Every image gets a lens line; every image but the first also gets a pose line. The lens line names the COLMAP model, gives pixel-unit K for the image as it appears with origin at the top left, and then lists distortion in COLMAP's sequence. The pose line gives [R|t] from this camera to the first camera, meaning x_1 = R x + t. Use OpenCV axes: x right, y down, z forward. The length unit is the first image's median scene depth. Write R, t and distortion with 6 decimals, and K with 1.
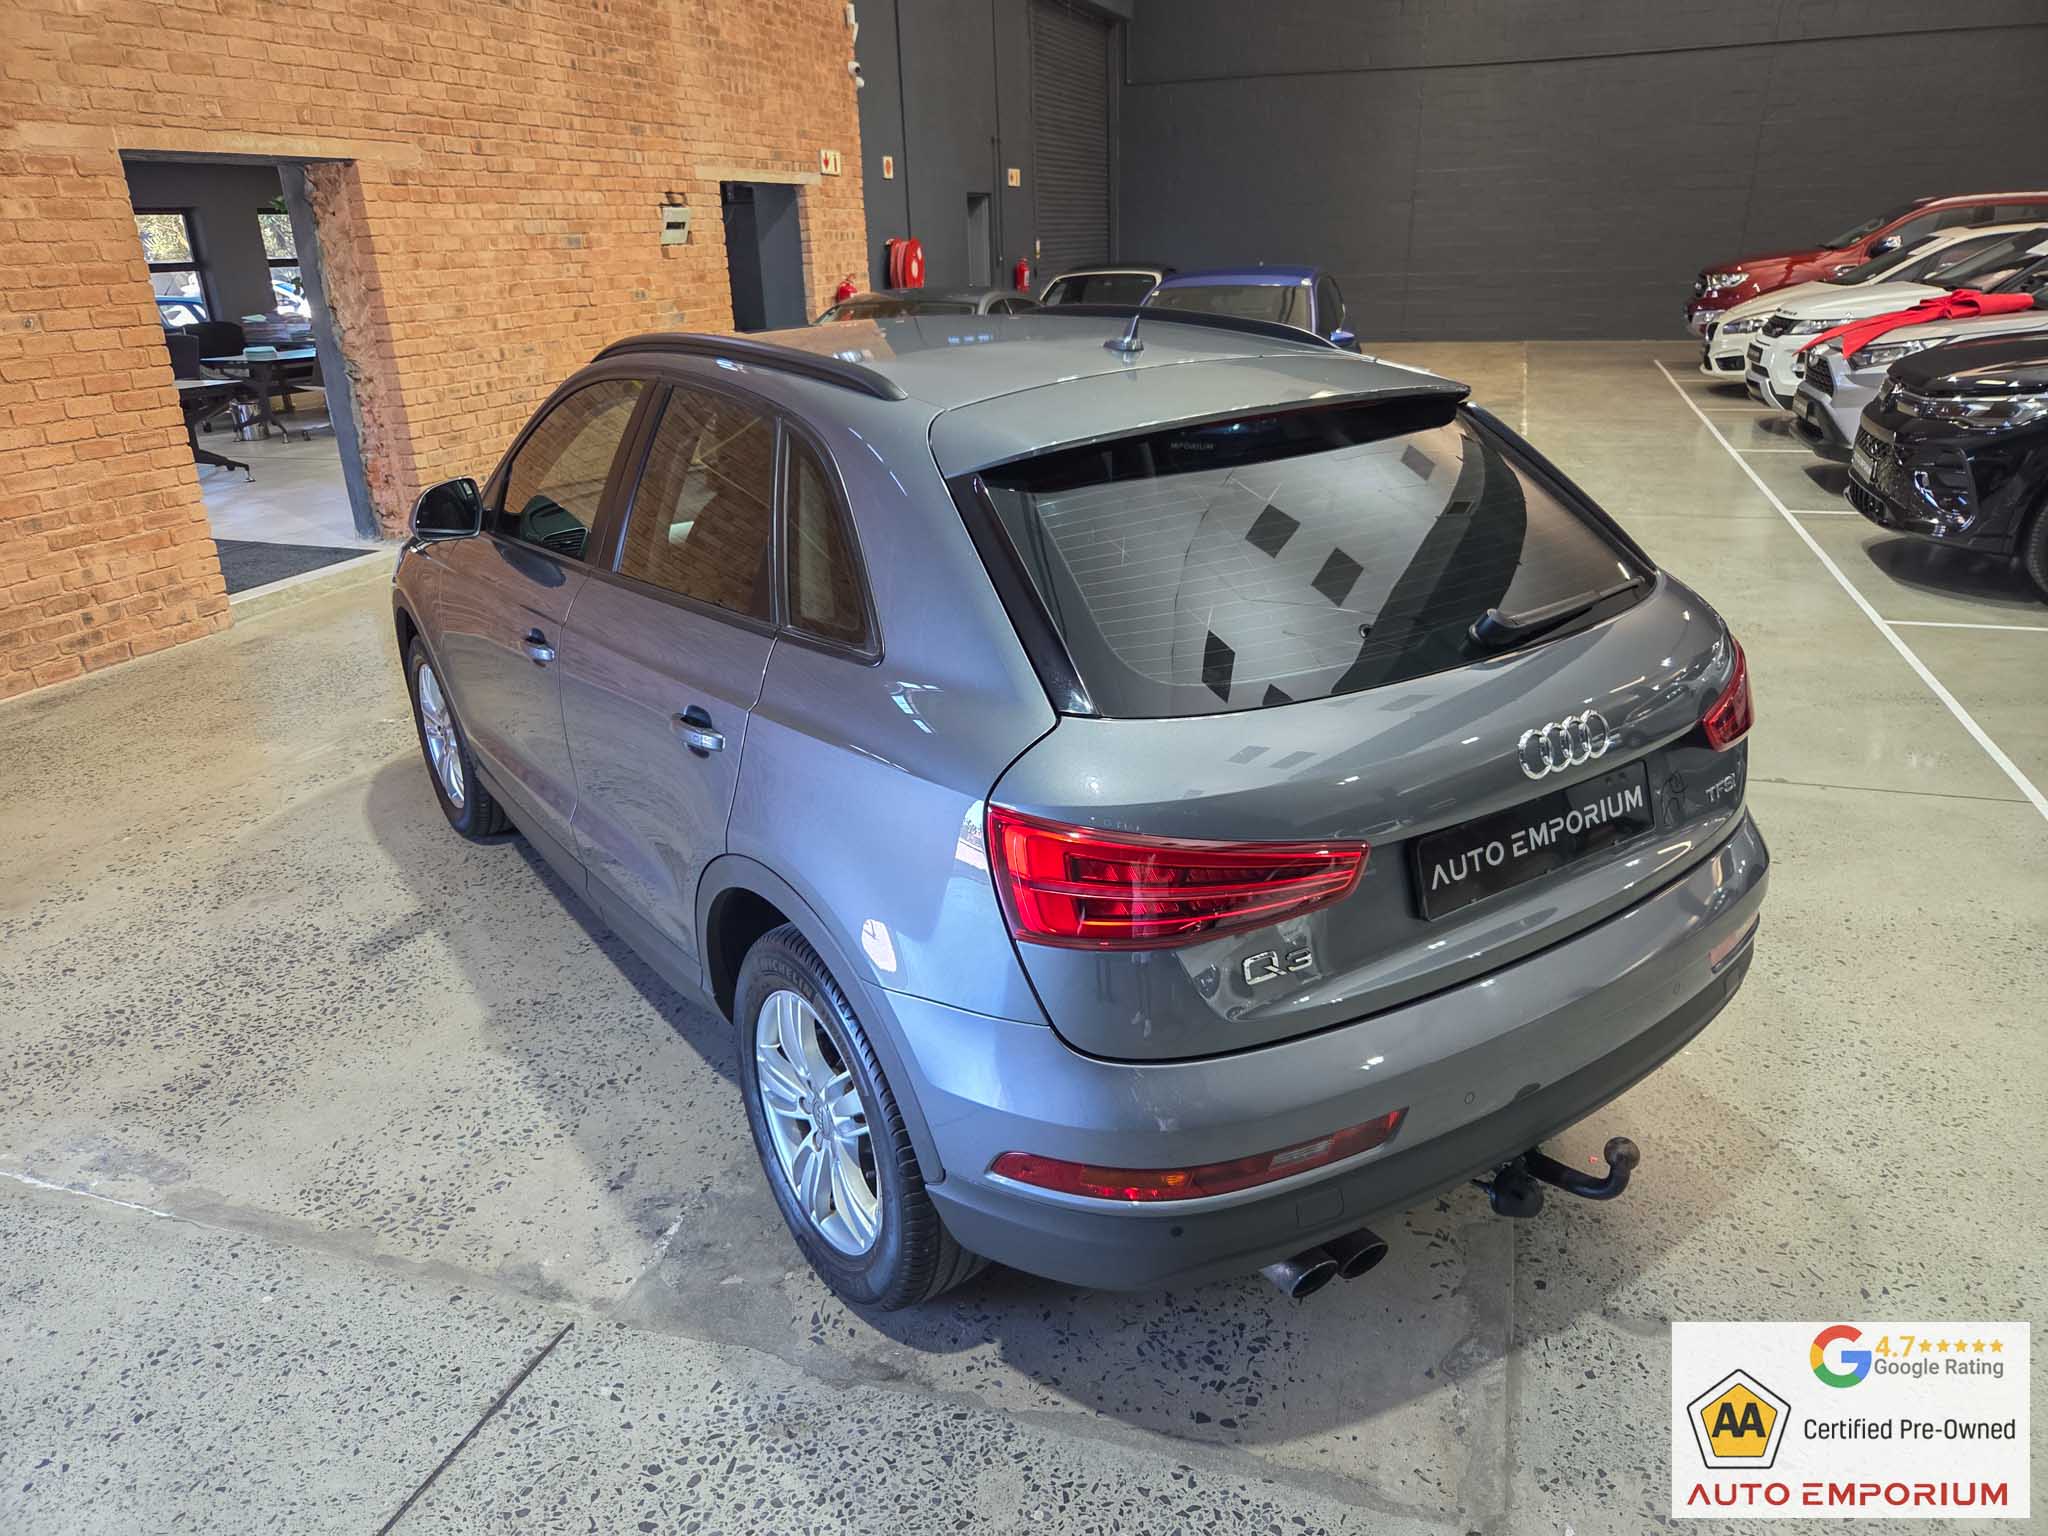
lens RADIAL K [[1391.3, 0, 1010.7], [0, 1391.3, 782.6], [0, 0, 1]] dist [0.053854, -0.049589]
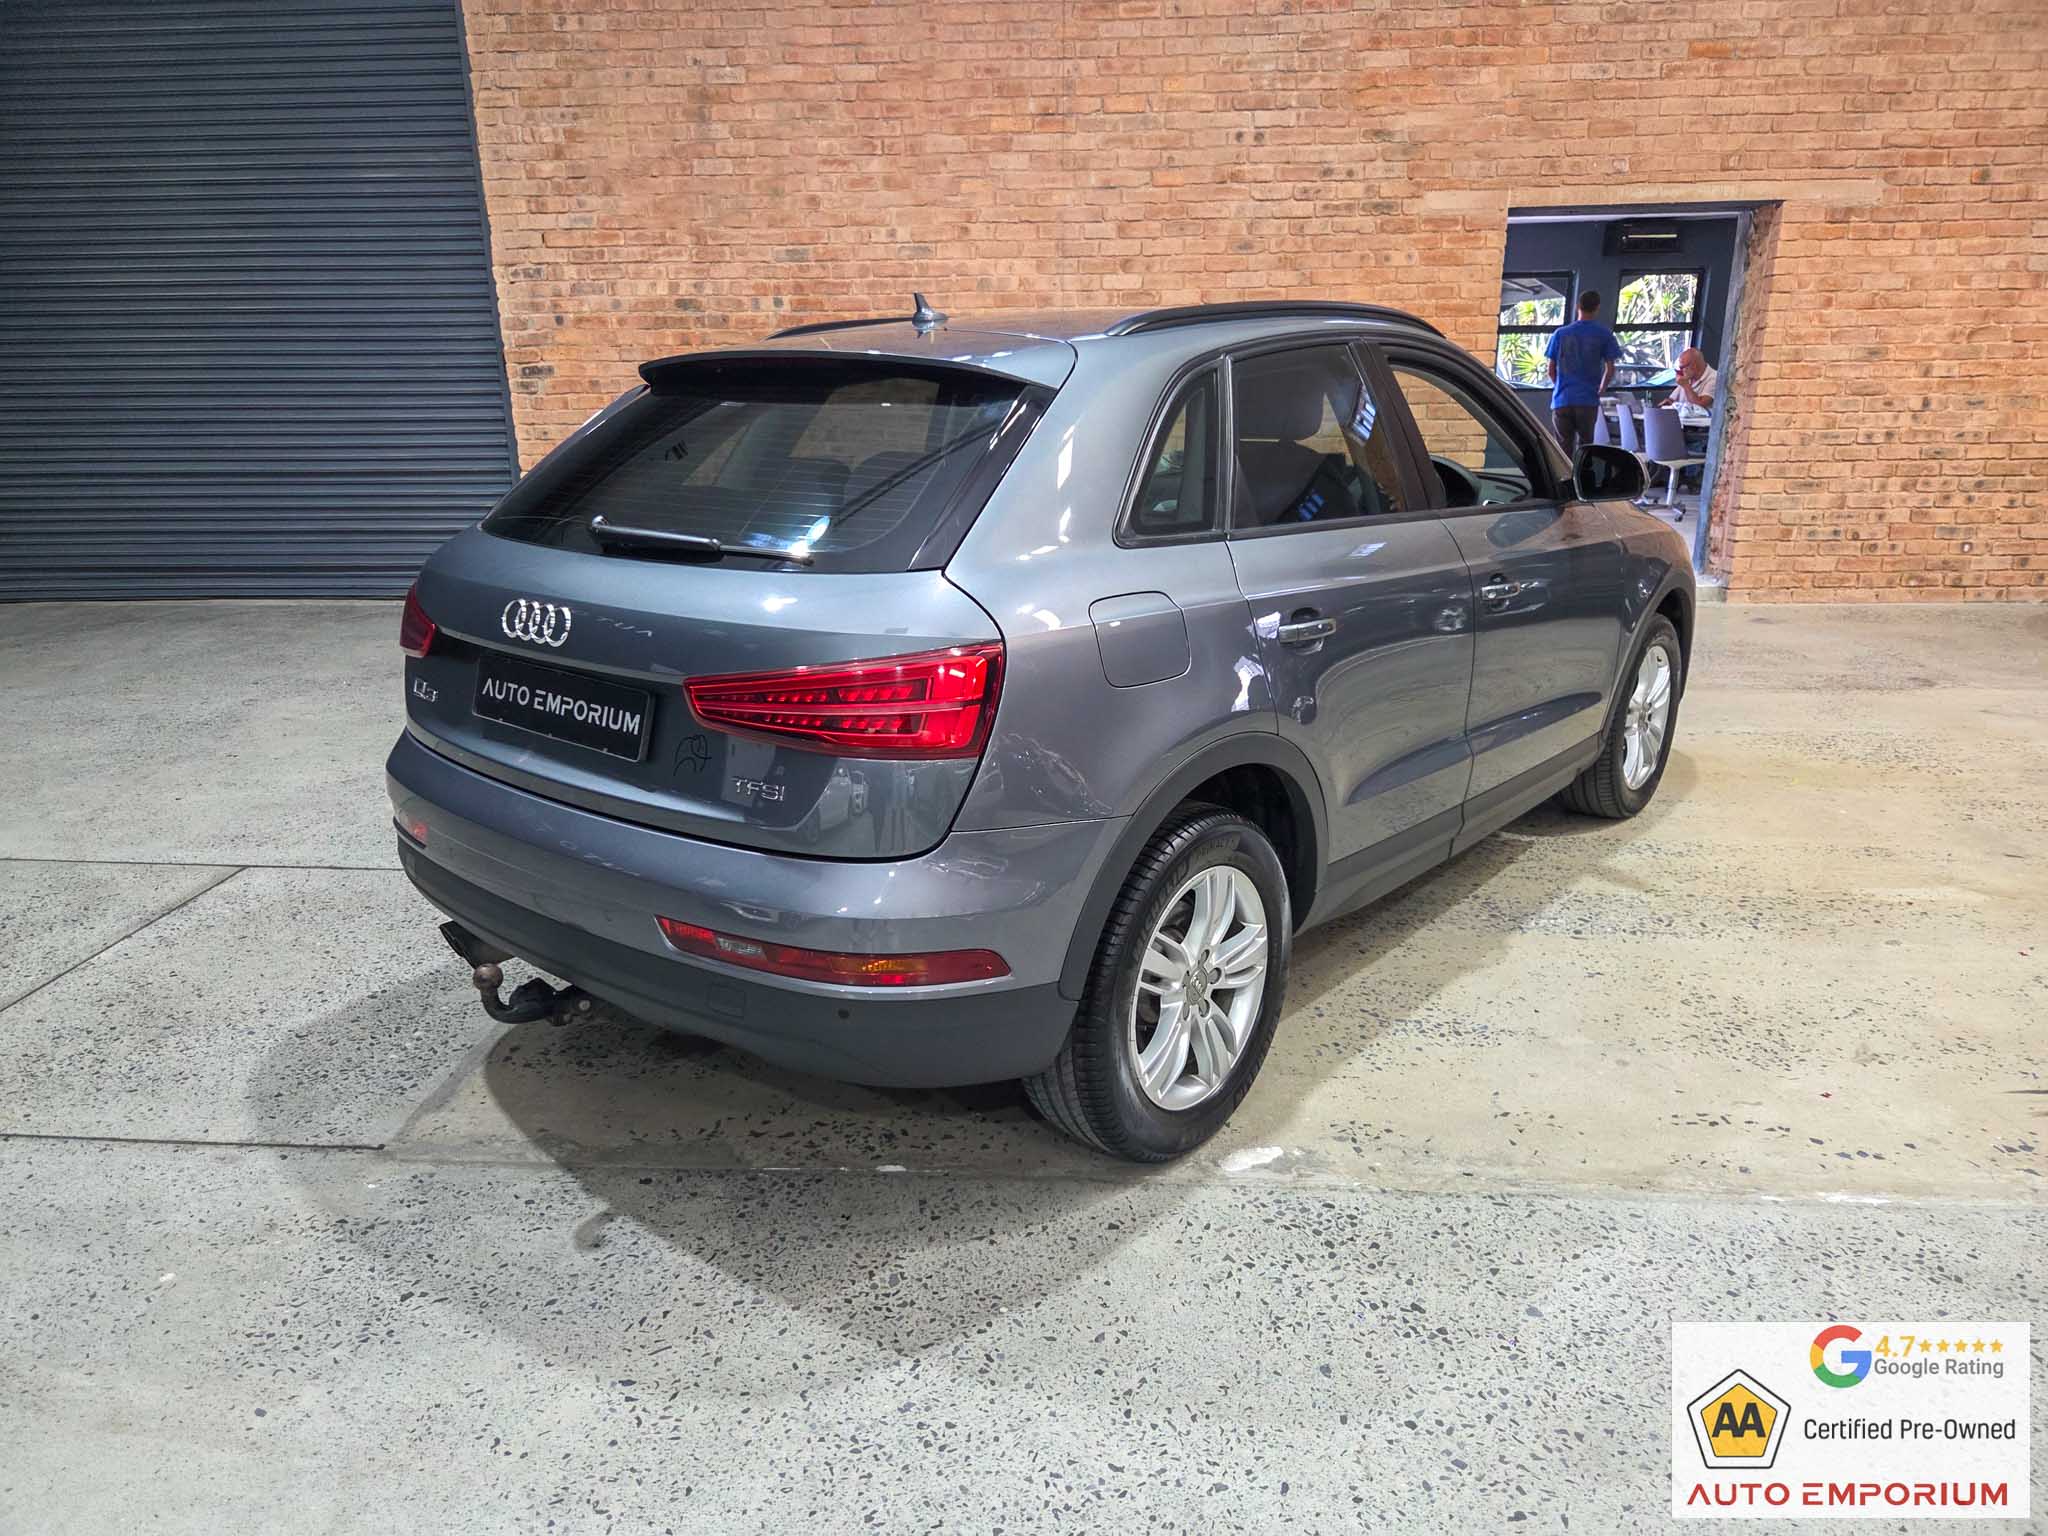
lens RADIAL K [[1383.7, 0, 992.6], [0, 1383.7, 776.0], [0, 0, 1]] dist [0.039971, -0.033205]
pose [[0.253742, 0.306641, -0.917380, 0.521624], [-0.349714, 0.913346, 0.208564, -0.093406], [0.901840, 0.267899, 0.338991, 0.315913]]
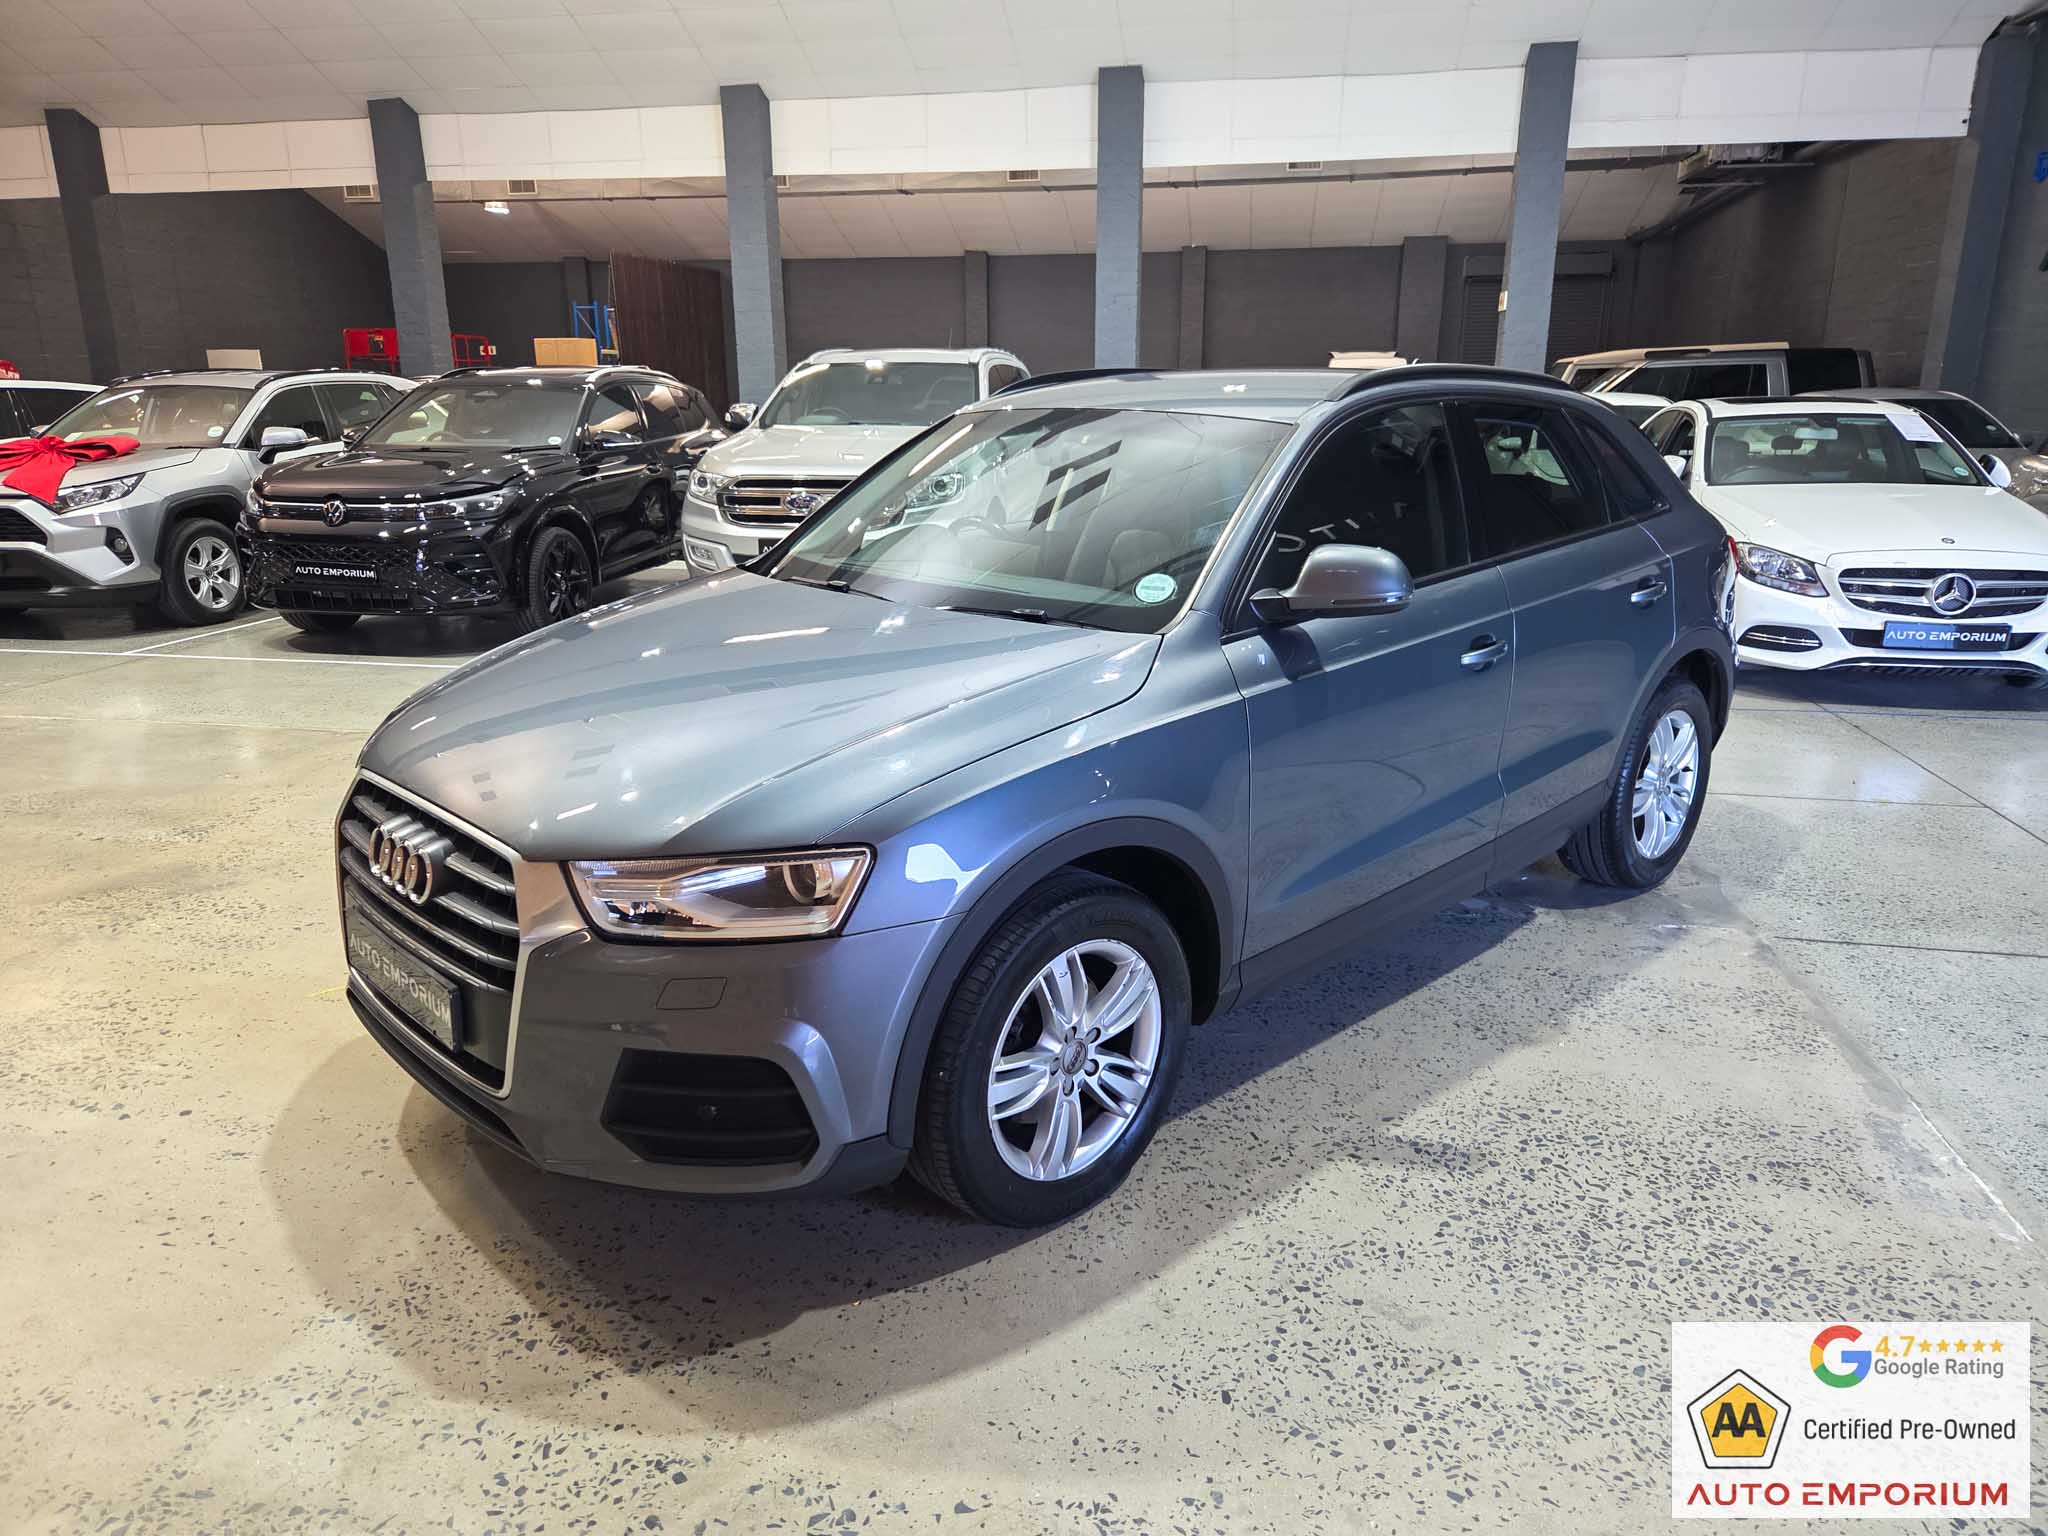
lens RADIAL K [[1391.9, 0, 1031.2], [0, 1391.9, 748.3], [0, 0, 1]] dist [0.056271, -0.049690]
pose [[-0.166905, -0.218625, 0.961429, -0.668286], [0.367683, 0.890968, 0.266432, -0.222801], [-0.914851, 0.397970, -0.068322, 0.716169]]
